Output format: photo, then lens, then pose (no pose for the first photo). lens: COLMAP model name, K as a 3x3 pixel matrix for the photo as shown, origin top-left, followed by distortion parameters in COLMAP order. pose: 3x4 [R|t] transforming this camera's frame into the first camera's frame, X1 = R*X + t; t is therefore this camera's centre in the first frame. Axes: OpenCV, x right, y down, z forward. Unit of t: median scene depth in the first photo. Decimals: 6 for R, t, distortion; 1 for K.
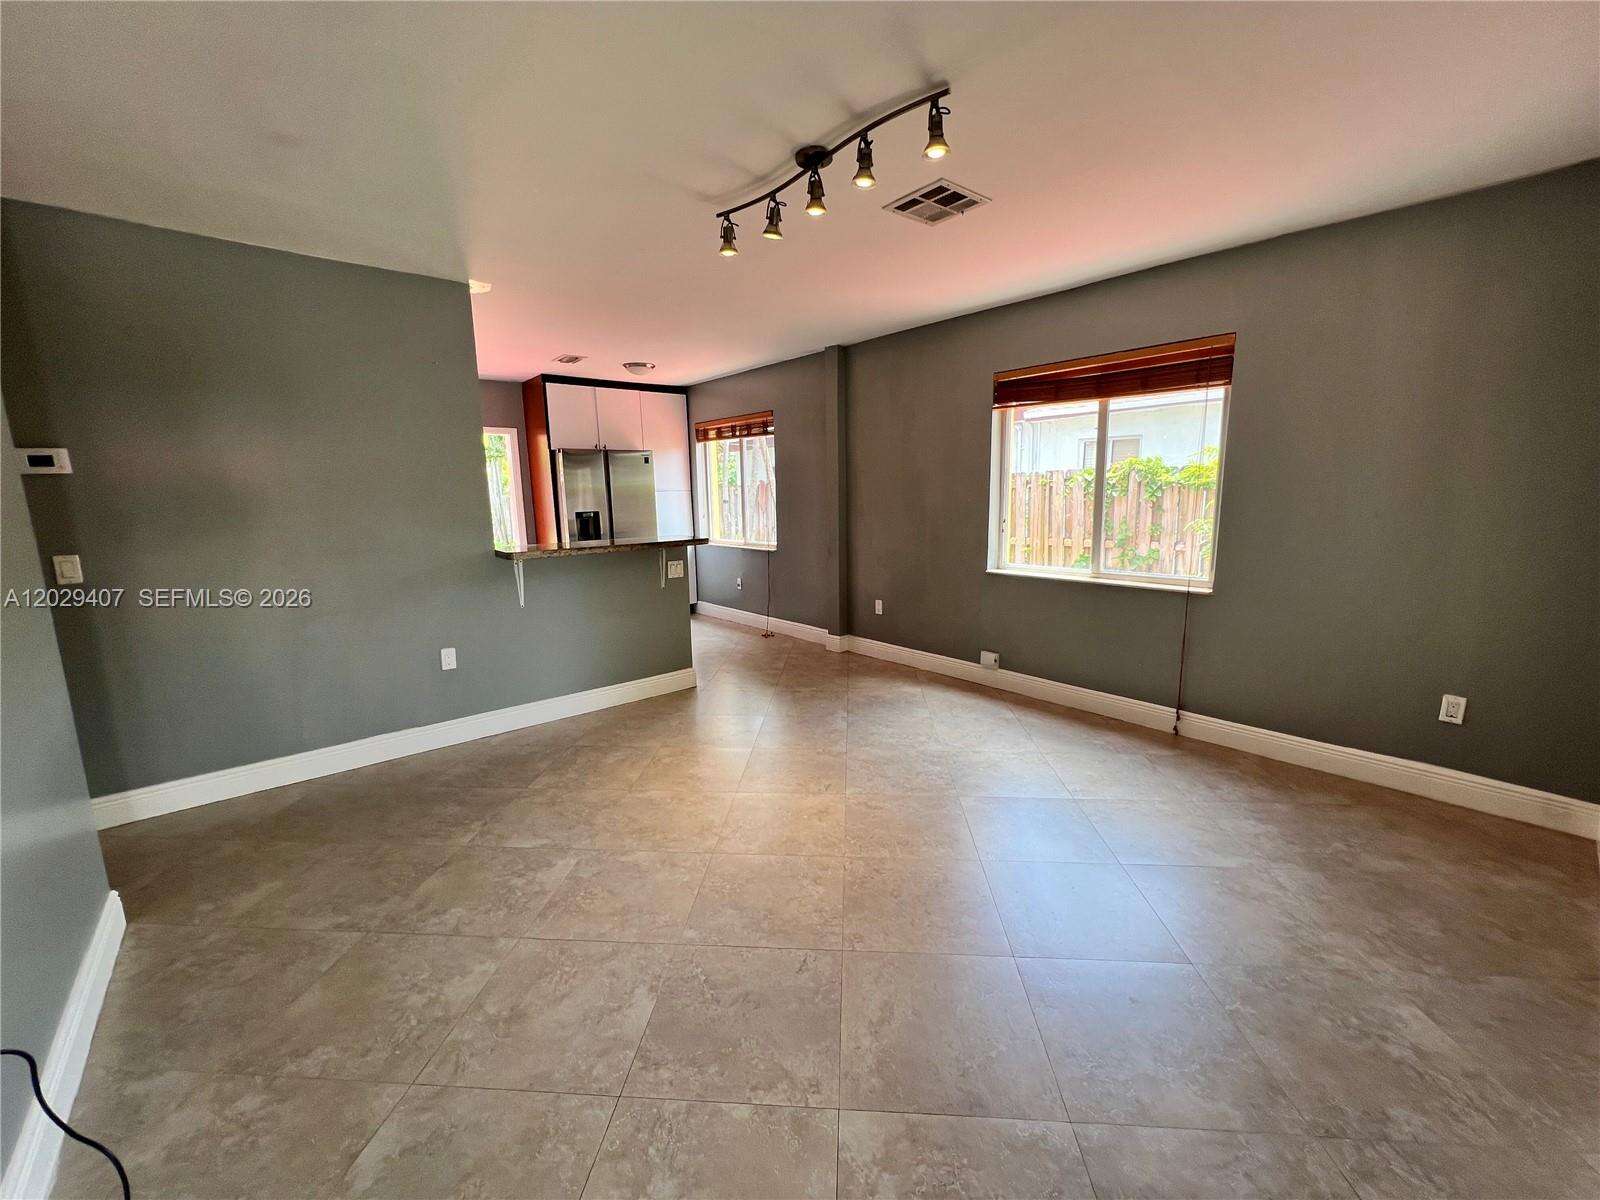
lens RADIAL K [[641.9, 0, 799.2], [0, 641.9, 603.7], [0, 0, 1]] dist [-0.000789, 0.000486]
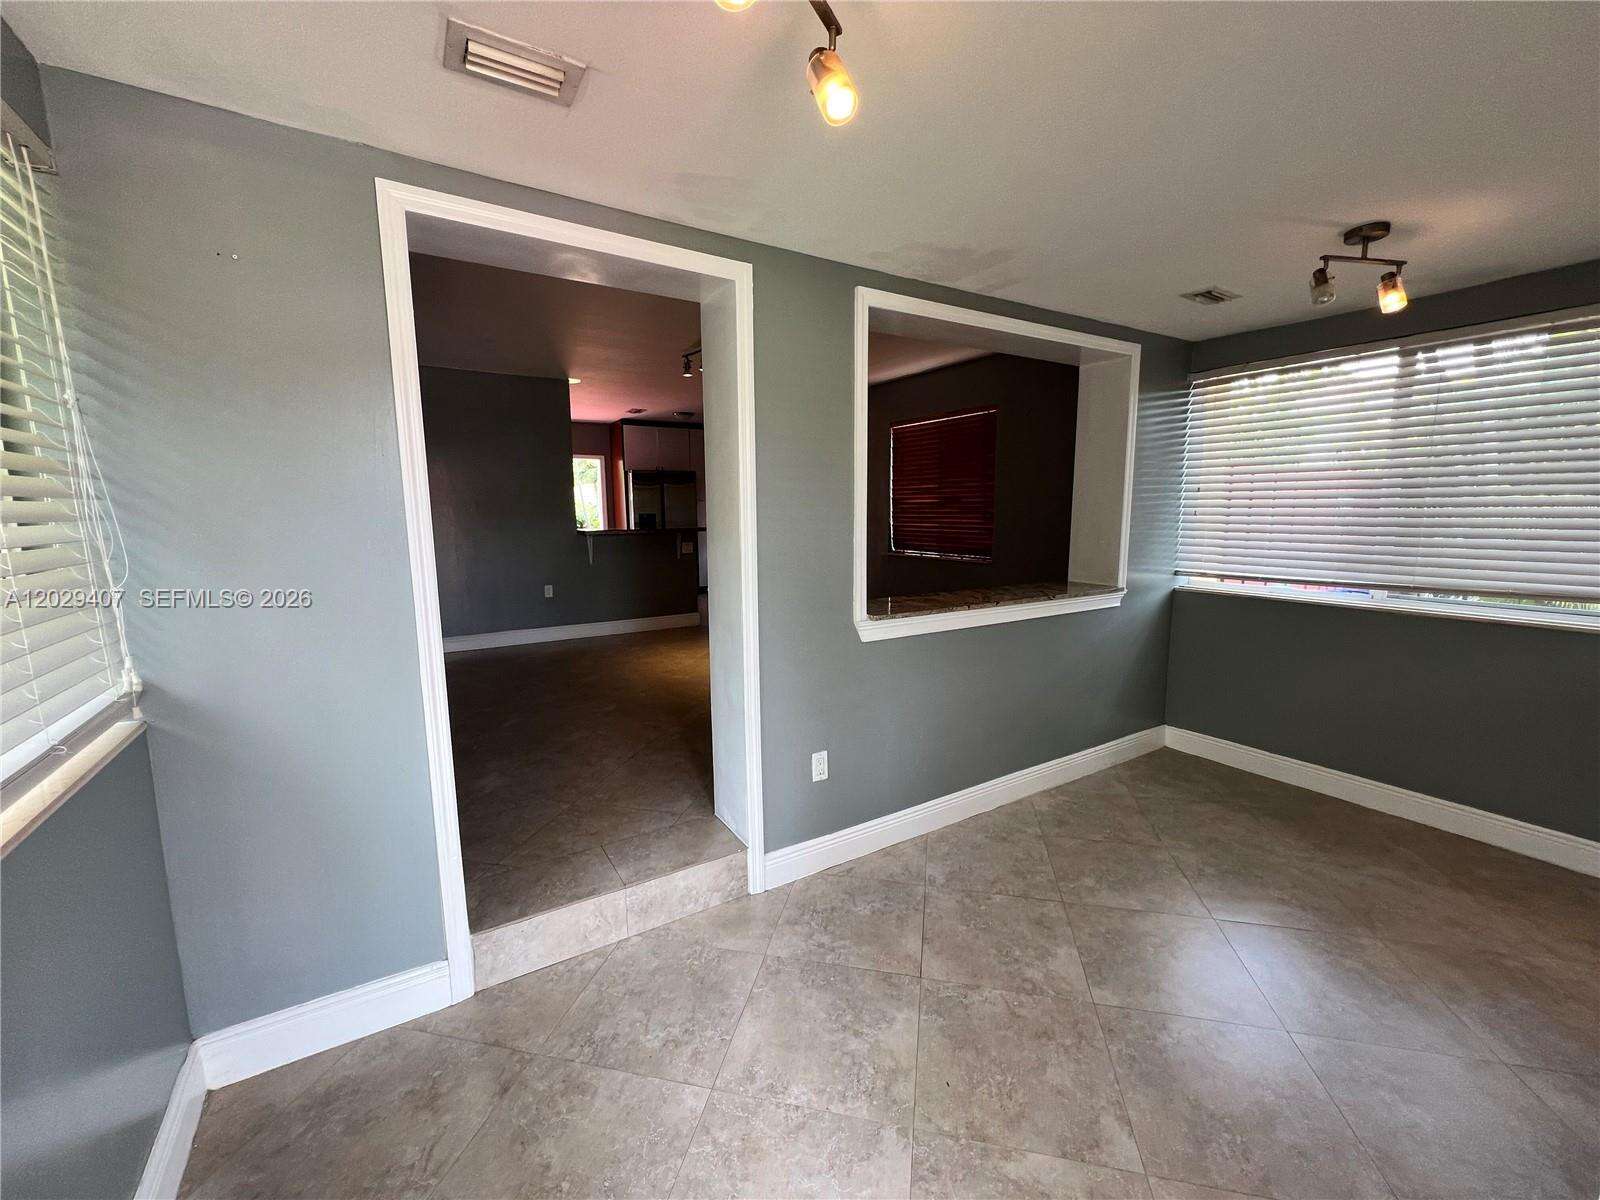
lens RADIAL K [[640.3, 0, 803.2], [0, 640.3, 603.1], [0, 0, 1]] dist [-0.000801, 0.000369]
pose [[0.989556, 0.032392, -0.140464, 0.553615], [-0.035957, 0.999090, -0.022919, 0.192880], [0.139594, 0.027730, 0.989820, -0.900857]]
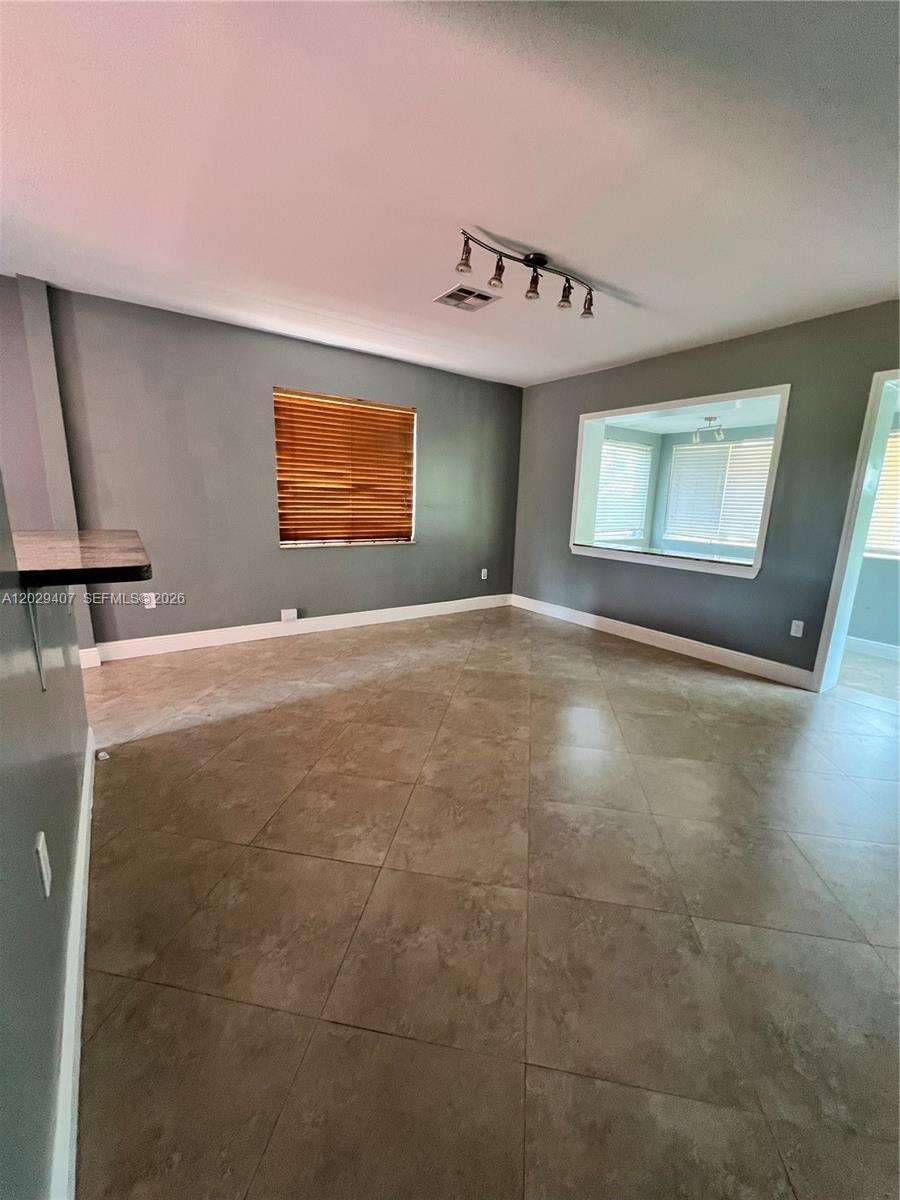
lens RADIAL K [[480.2, 0, 452.1], [0, 480.2, 601.8], [0, 0, 1]] dist [-0.000801, 0.000369]
pose [[0.087024, -0.193343, 0.977264, -1.113267], [0.144754, 0.973029, 0.179615, -0.117579], [-0.985633, 0.125832, 0.112664, 1.019907]]
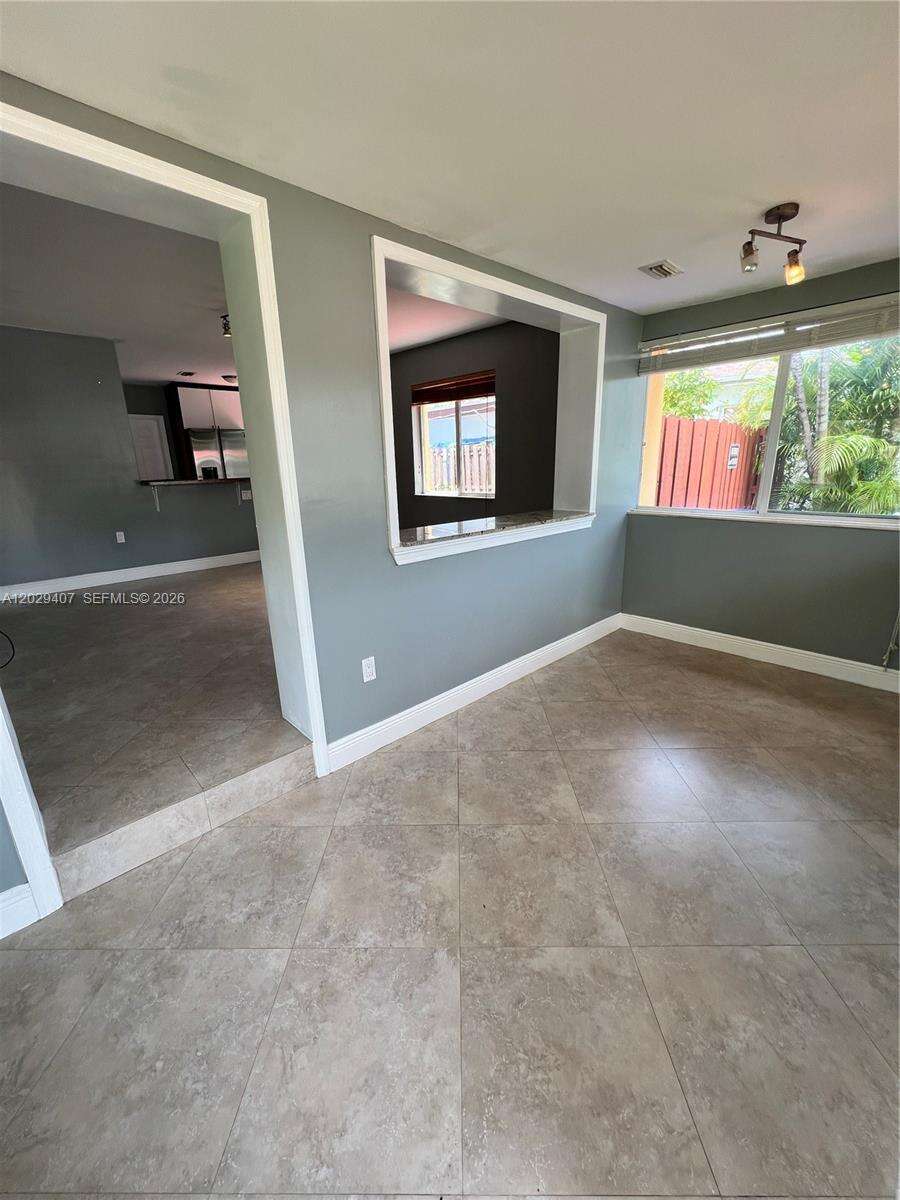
lens RADIAL K [[480.2, 0, 449.4], [0, 480.2, 601.8], [0, 0, 1]] dist [-0.000801, 0.000369]
pose [[0.998271, -0.021790, 0.054585, 0.552895], [0.015760, 0.993966, 0.108551, 0.200226], [-0.056621, -0.107503, 0.992591, -0.793900]]
